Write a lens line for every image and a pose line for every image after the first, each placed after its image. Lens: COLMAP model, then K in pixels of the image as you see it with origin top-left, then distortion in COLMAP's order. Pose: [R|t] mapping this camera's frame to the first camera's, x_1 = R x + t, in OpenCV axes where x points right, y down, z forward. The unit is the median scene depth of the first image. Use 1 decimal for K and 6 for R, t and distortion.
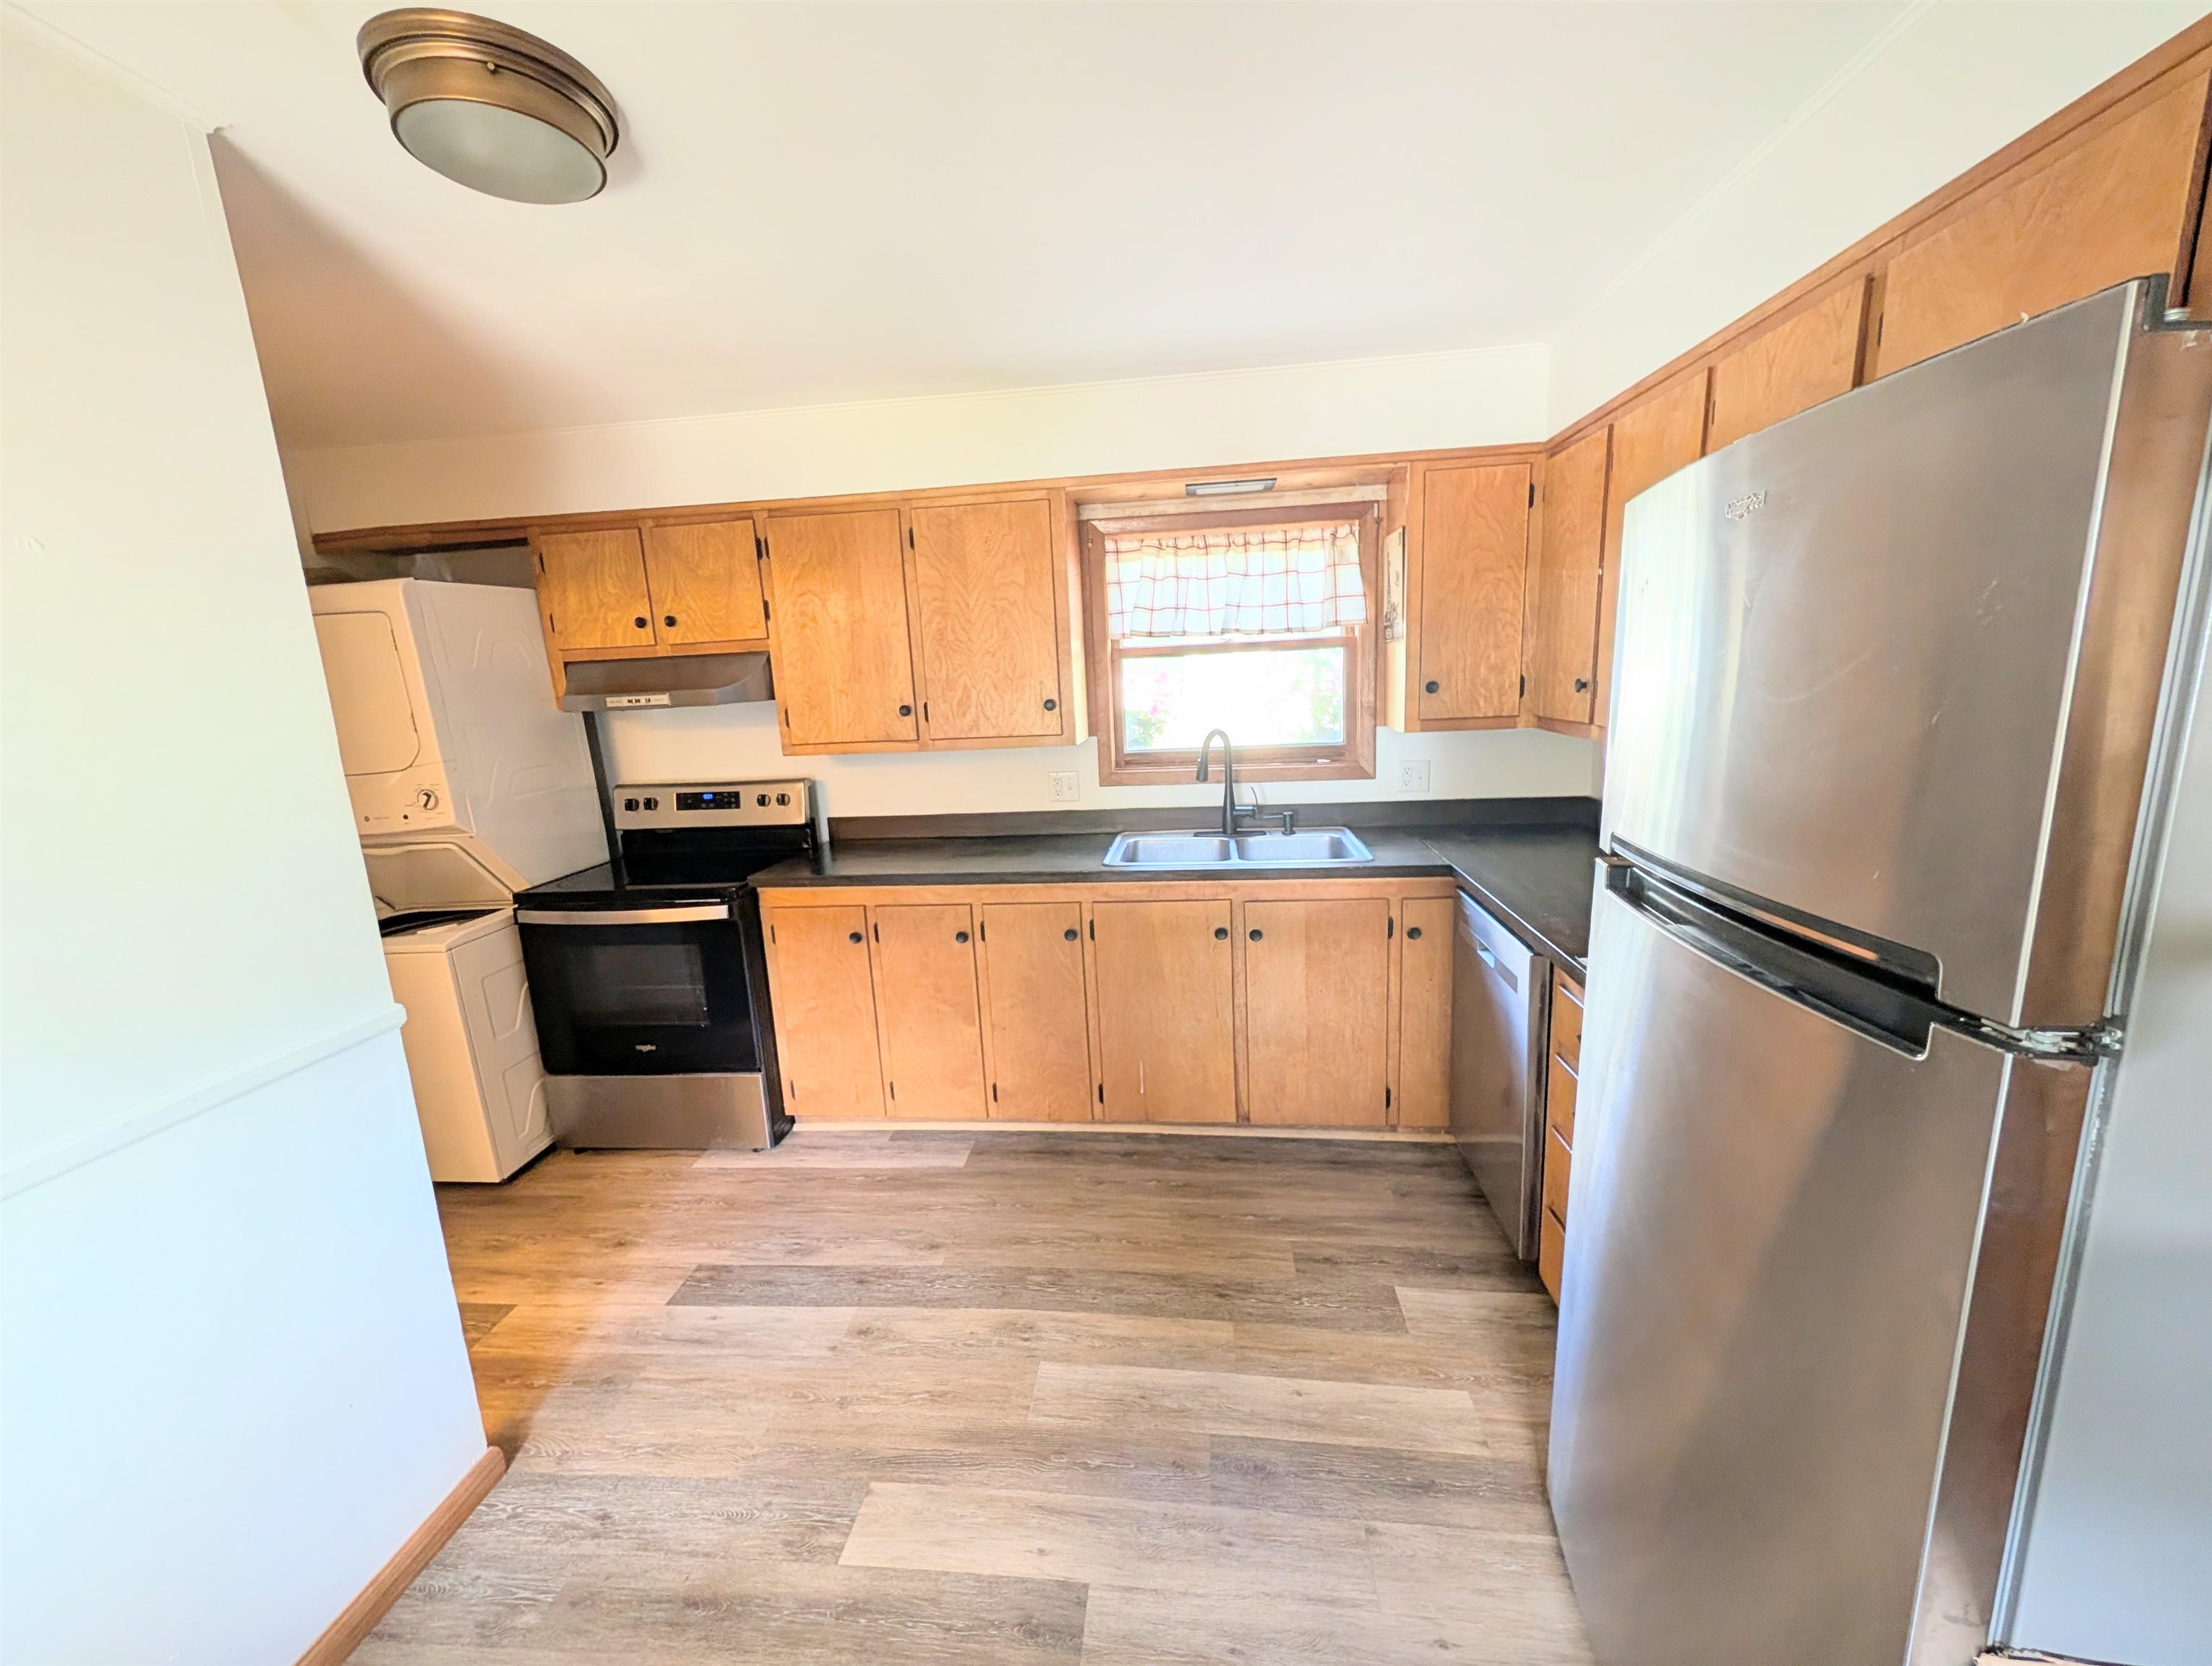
lens RADIAL K [[850.1, 0, 1098.3], [0, 850.1, 828.6], [0, 0, 1]] dist [0.002352, 0.000037]
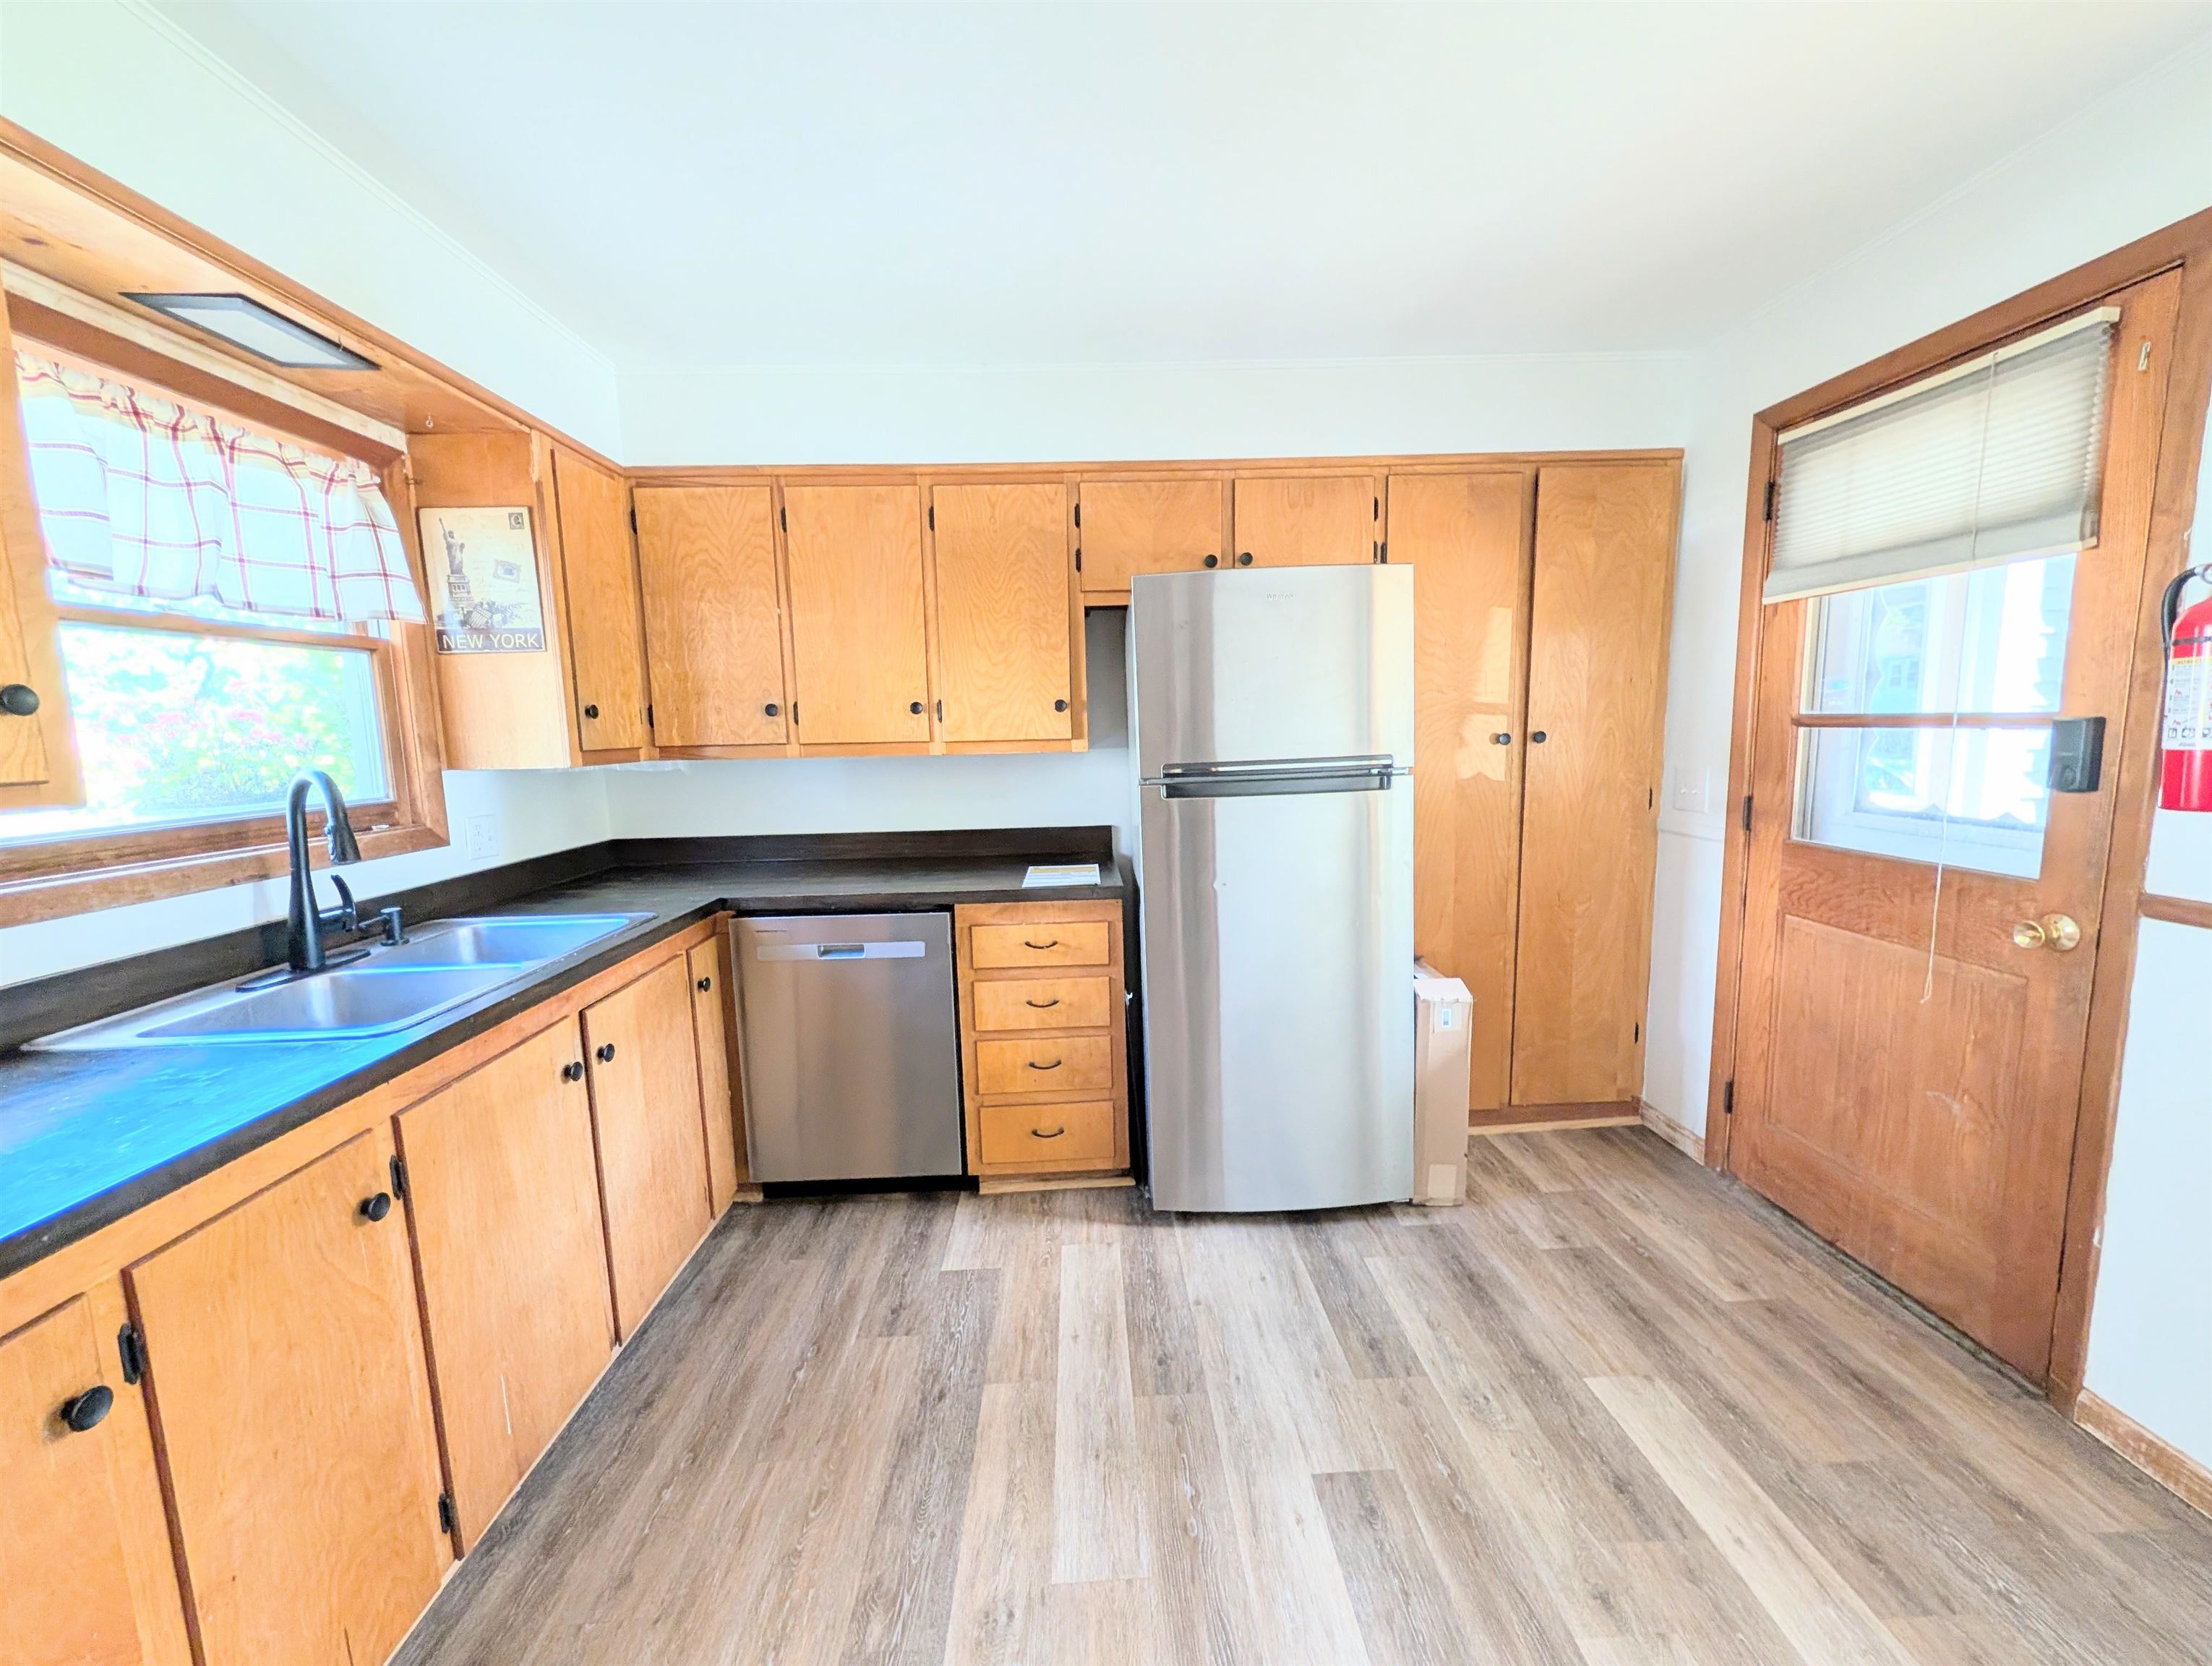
lens RADIAL K [[850.1, 0, 1113.5], [0, 850.1, 829.9], [0, 0, 1]] dist [0.002352, 0.000037]
pose [[-0.147590, -0.074012, 0.986276, -0.655447], [0.210489, 0.972001, 0.104439, -0.042143], [-0.966391, 0.223014, -0.127879, 0.810695]]
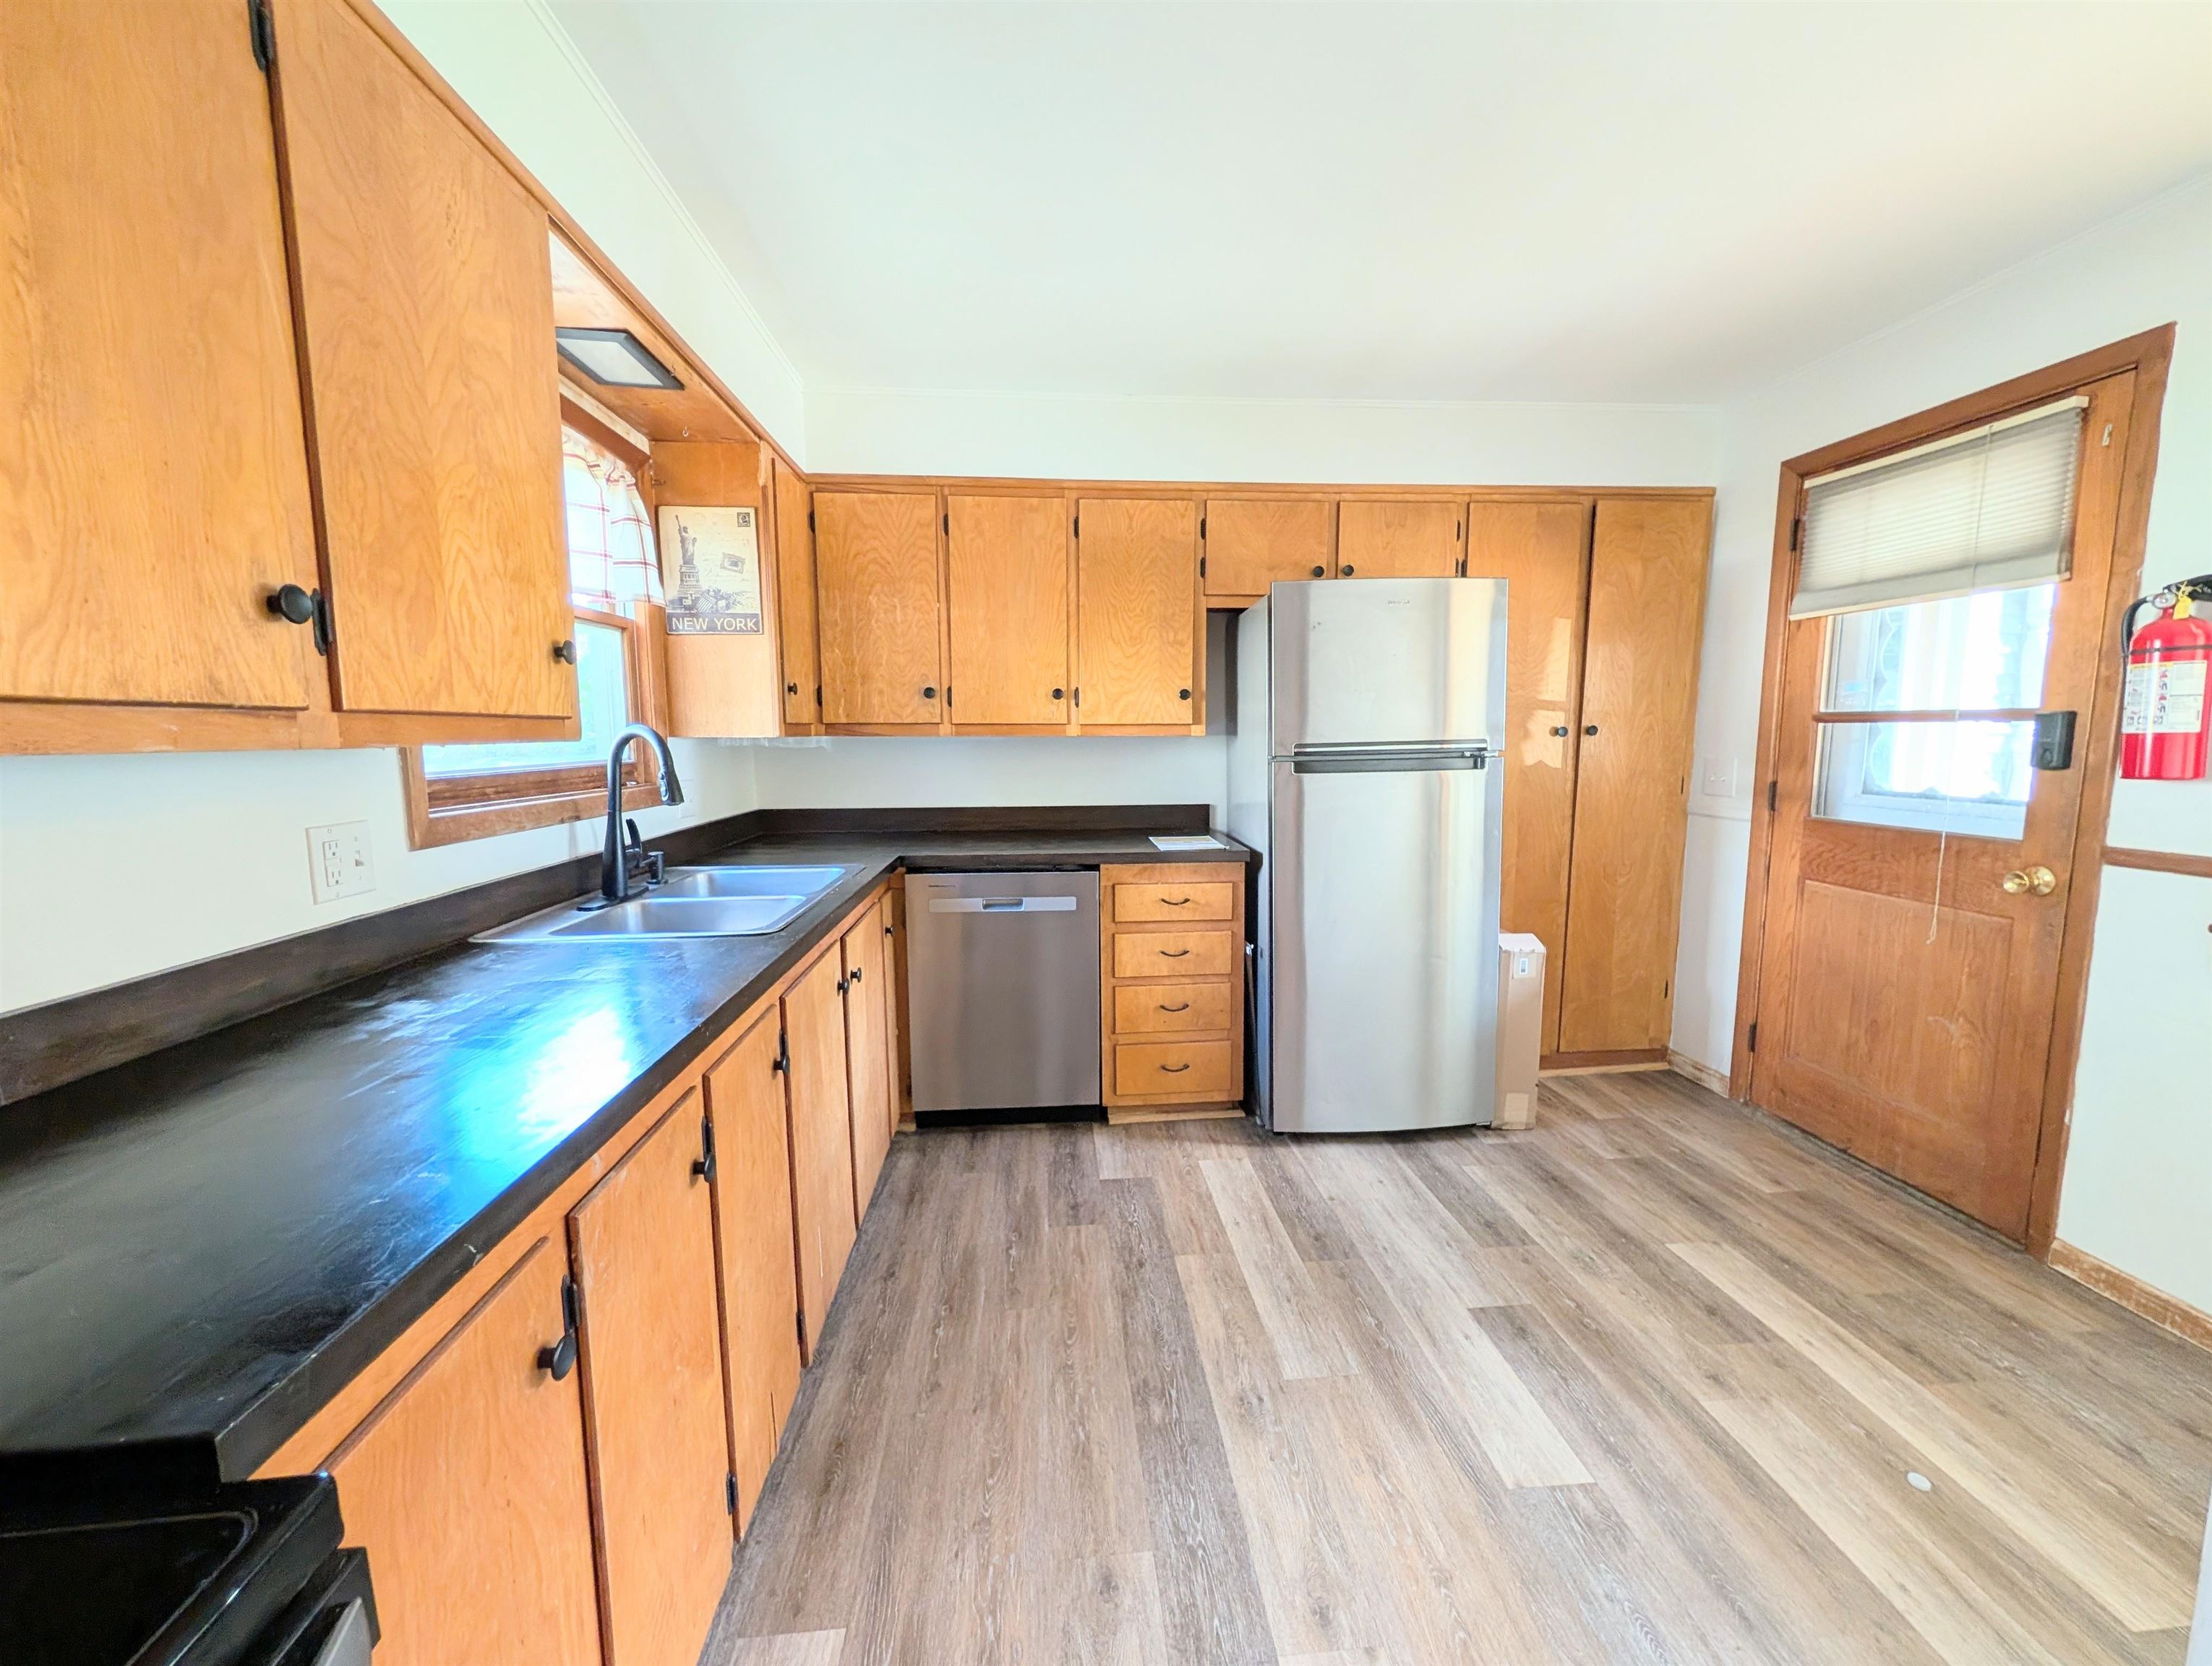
lens RADIAL K [[850.1, 0, 1111.6], [0, 850.1, 831.0], [0, 0, 1]] dist [0.002352, 0.000037]
pose [[-0.191961, -0.067583, 0.979073, -0.778625], [0.192045, 0.975752, 0.105007, -0.055284], [-0.962429, 0.208183, -0.174327, 1.088900]]
